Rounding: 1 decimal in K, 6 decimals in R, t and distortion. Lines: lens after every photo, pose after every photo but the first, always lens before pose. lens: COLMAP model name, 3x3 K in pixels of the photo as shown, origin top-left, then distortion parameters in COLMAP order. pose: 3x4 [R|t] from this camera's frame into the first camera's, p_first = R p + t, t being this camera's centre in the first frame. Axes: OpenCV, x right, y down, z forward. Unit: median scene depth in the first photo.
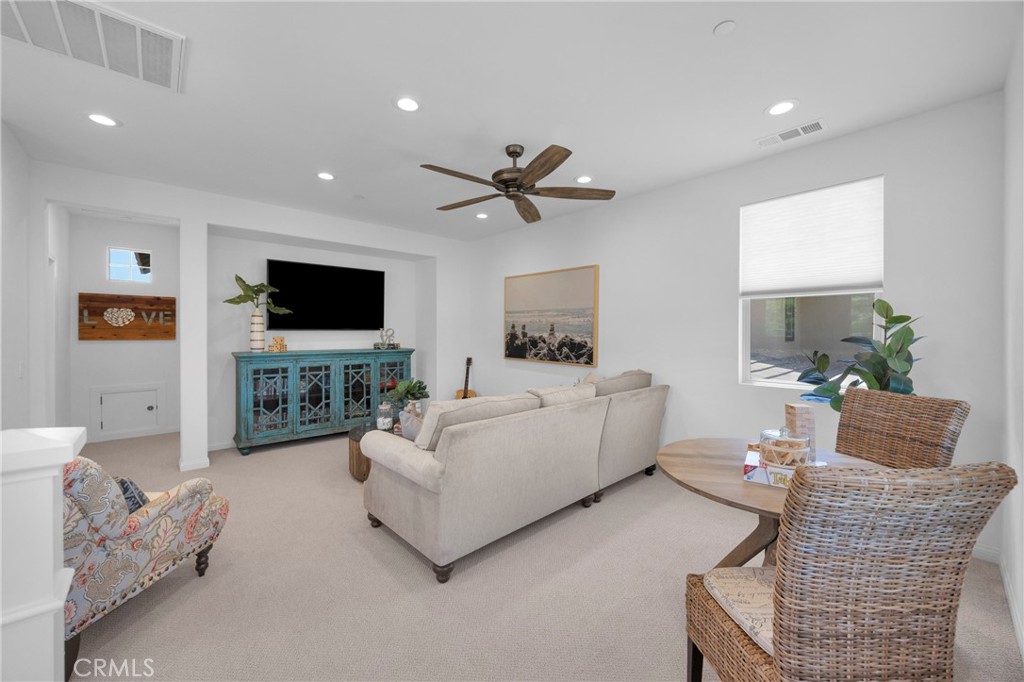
lens RADIAL K [[390.4, 0, 512.2], [0, 390.4, 335.2], [0, 0, 1]] dist [0.013259, 0.000028]
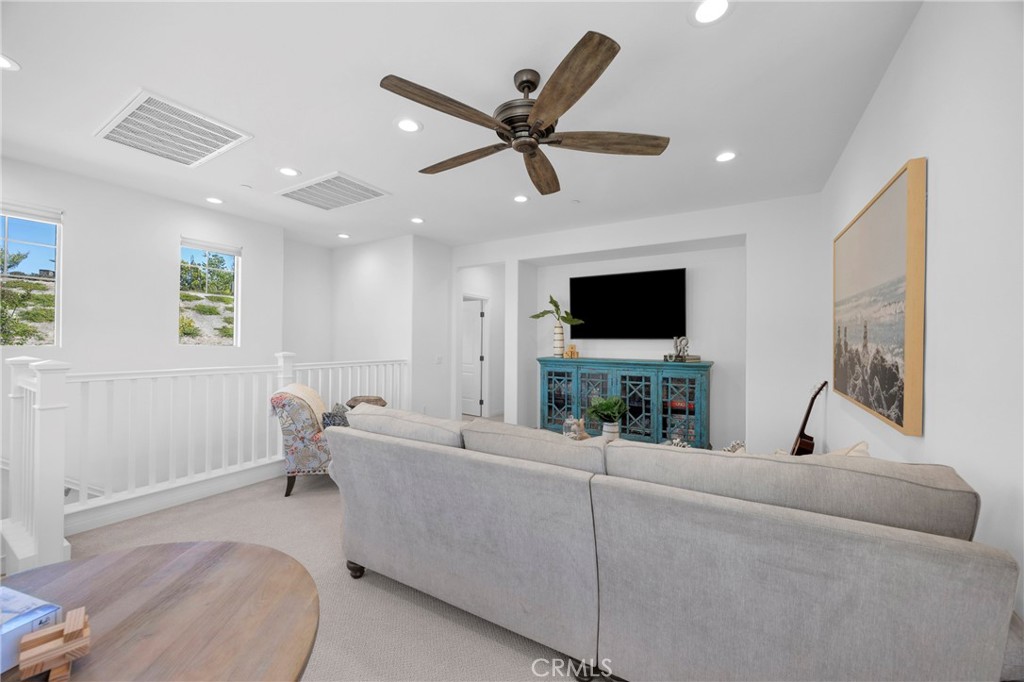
lens RADIAL K [[390.4, 0, 511.6], [0, 390.4, 340.0], [0, 0, 1]] dist [0.013259, 0.000028]
pose [[0.299417, -0.001579, -0.954121, 0.393844], [-0.017082, 0.999829, -0.007015, 0.001079], [0.953970, 0.018398, 0.299339, 0.450652]]
